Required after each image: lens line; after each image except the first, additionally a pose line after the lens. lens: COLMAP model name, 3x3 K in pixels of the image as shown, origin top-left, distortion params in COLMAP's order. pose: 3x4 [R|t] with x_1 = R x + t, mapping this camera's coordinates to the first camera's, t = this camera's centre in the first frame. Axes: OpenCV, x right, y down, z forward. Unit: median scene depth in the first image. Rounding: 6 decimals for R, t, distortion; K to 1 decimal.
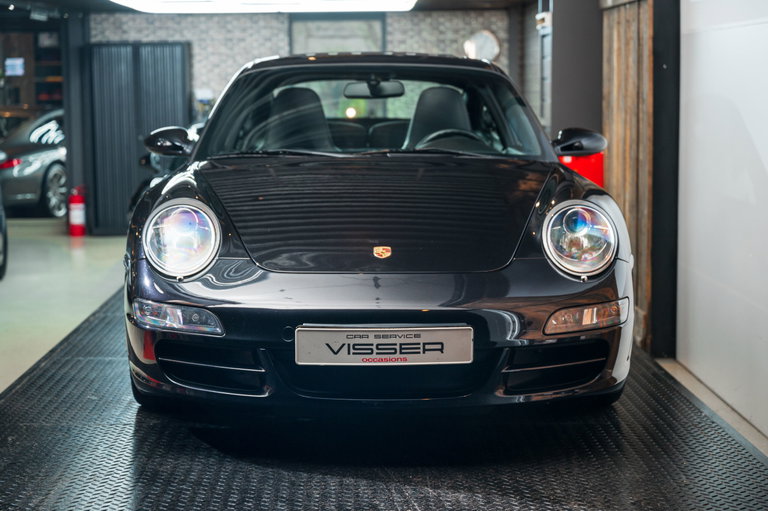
lens RADIAL K [[1538.6, 0, 358.9], [0, 1538.6, 254.8], [0, 0, 1]] dist [0.017323, -0.094683]
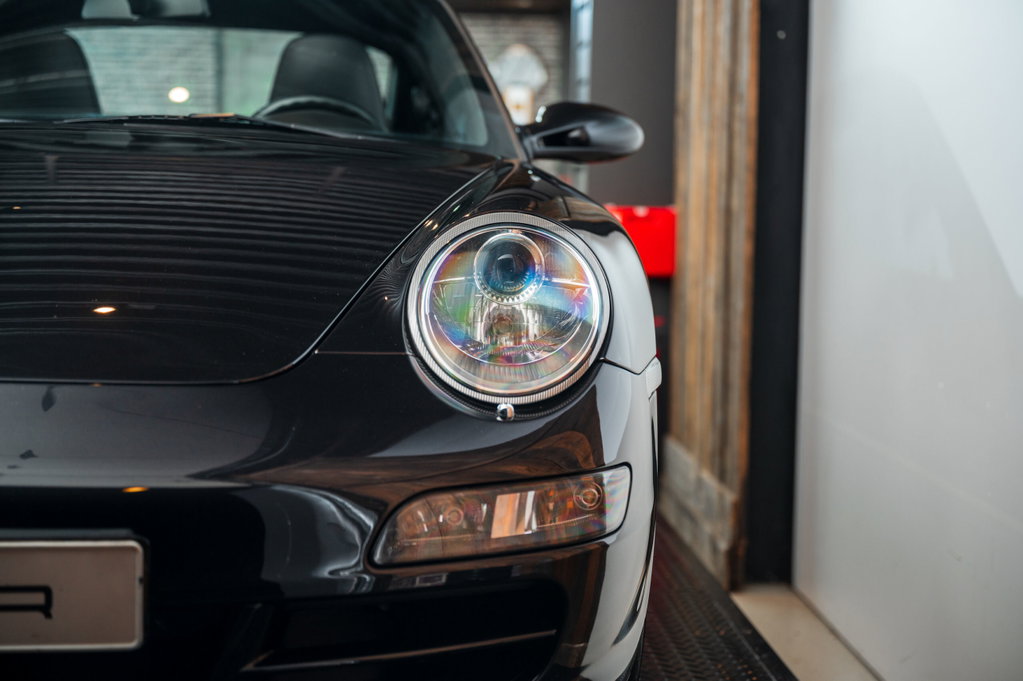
lens RADIAL K [[1949.7, 0, 511.7], [0, 1949.7, 371.0], [0, 0, 1]] dist [-0.003668, -0.067387]
pose [[0.998861, 0.022463, 0.042106, 0.121854], [-0.021626, 0.999561, -0.020246, 0.014628], [-0.042543, 0.019313, 0.998908, 0.509137]]
